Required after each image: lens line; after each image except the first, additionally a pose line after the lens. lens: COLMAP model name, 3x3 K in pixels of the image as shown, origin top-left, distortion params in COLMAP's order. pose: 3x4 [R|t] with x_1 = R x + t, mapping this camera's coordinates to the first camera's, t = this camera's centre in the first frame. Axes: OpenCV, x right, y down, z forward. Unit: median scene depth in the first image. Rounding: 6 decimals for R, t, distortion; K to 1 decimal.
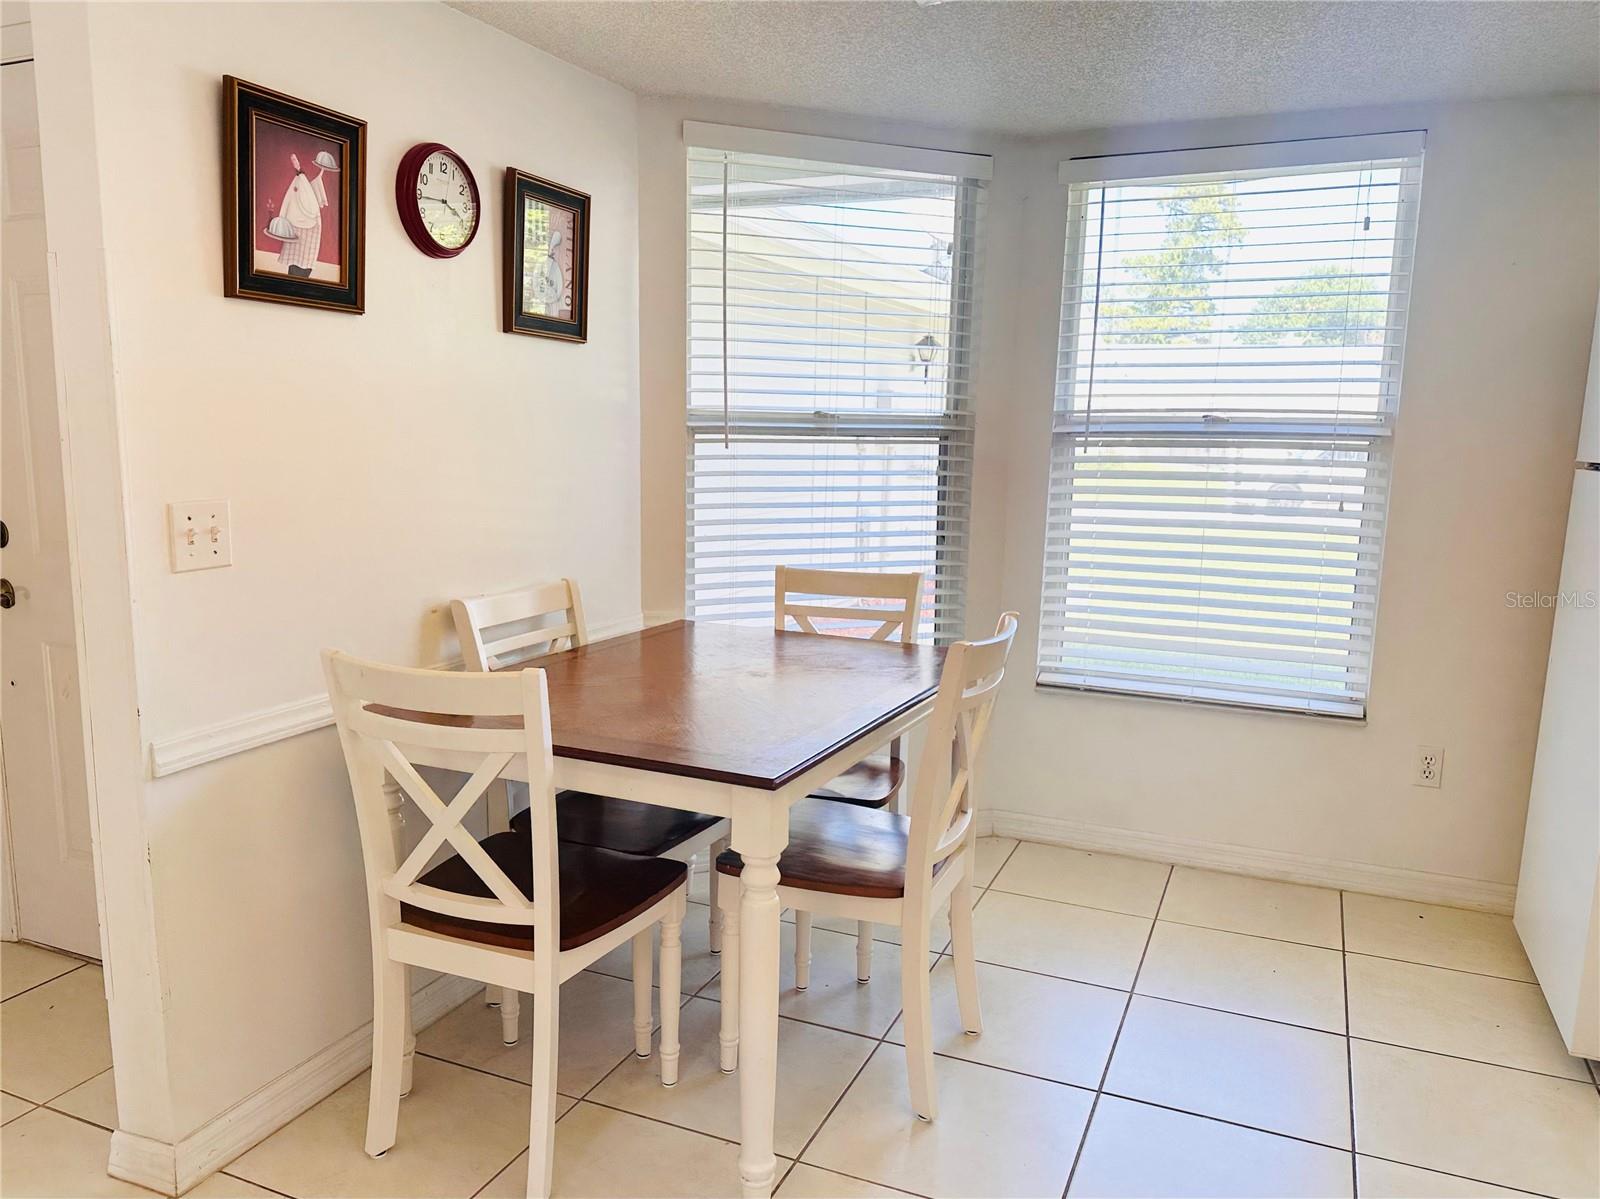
lens RADIAL K [[1215.6, 0, 797.1], [0, 1215.6, 601.9], [0, 0, 1]] dist [0.148681, -0.262361]
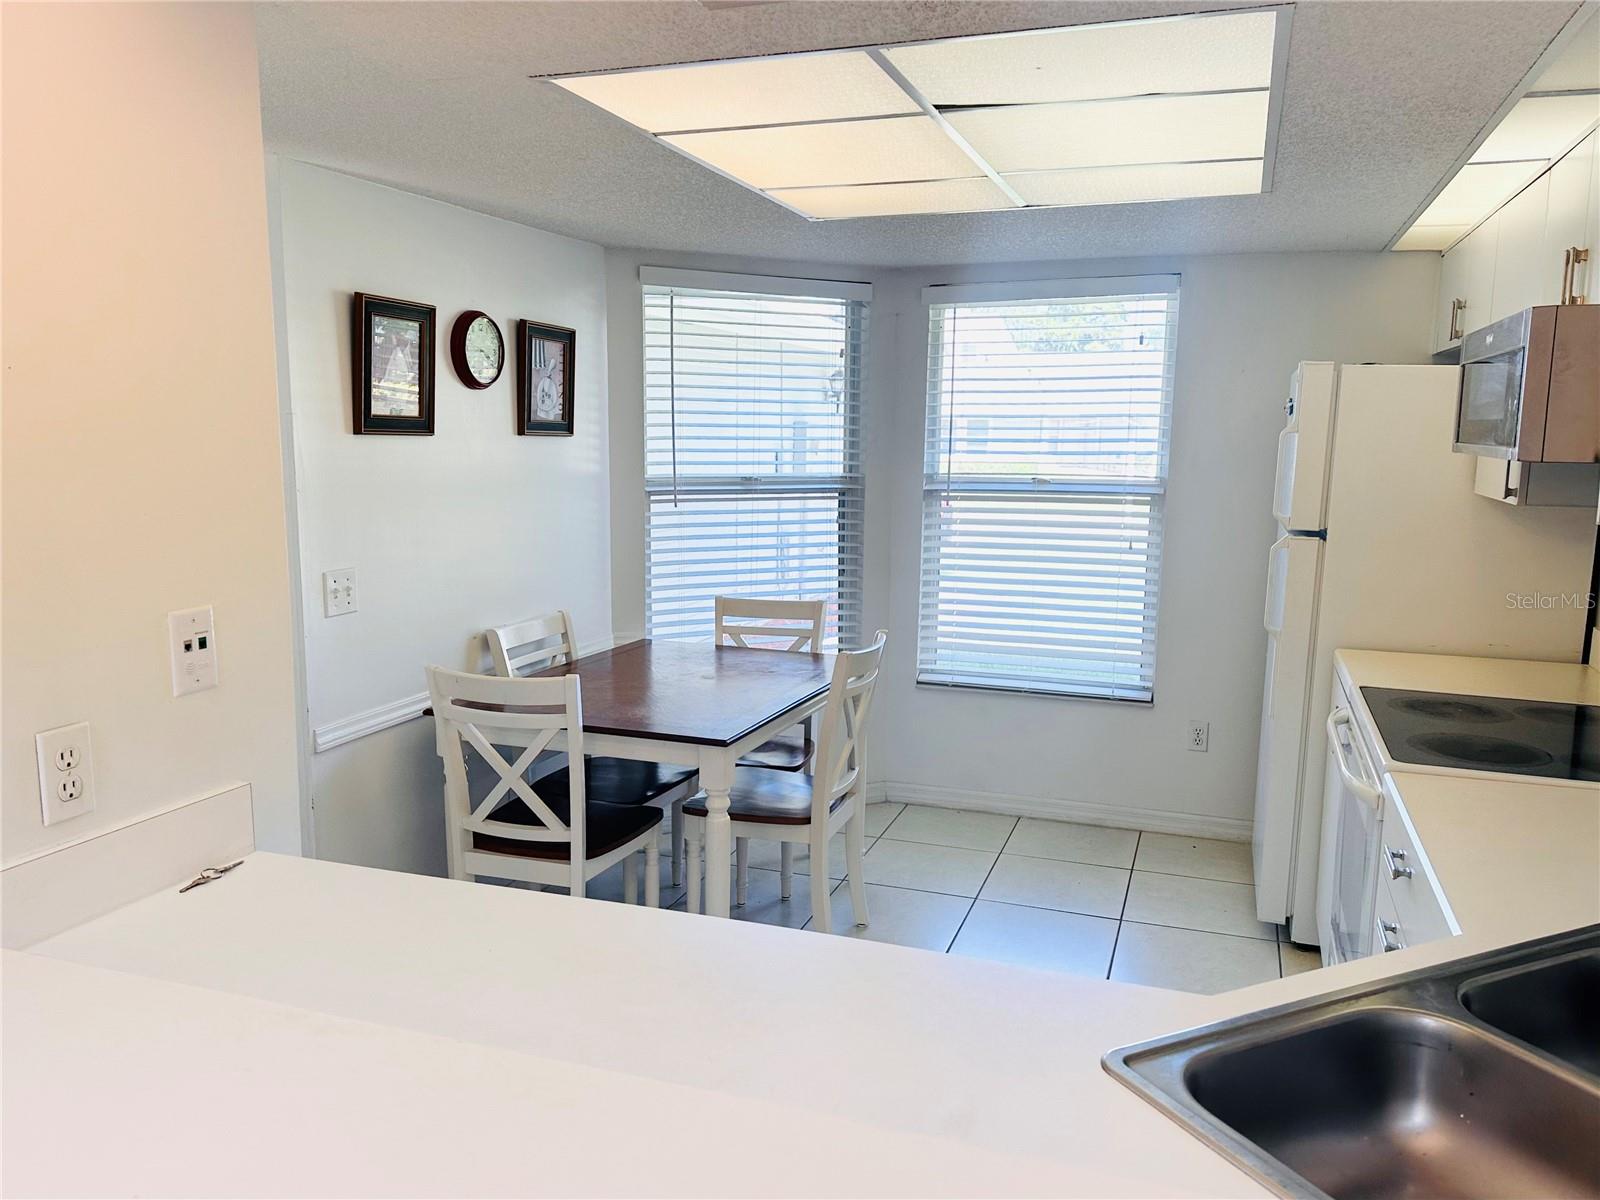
lens RADIAL K [[1215.6, 0, 797.1], [0, 1215.6, 602.4], [0, 0, 1]] dist [0.148681, -0.262361]
pose [[0.997807, -0.018270, 0.063614, -0.013100], [0.018793, 0.999794, -0.007636, -0.011553], [-0.063462, 0.008815, 0.997945, -0.321738]]
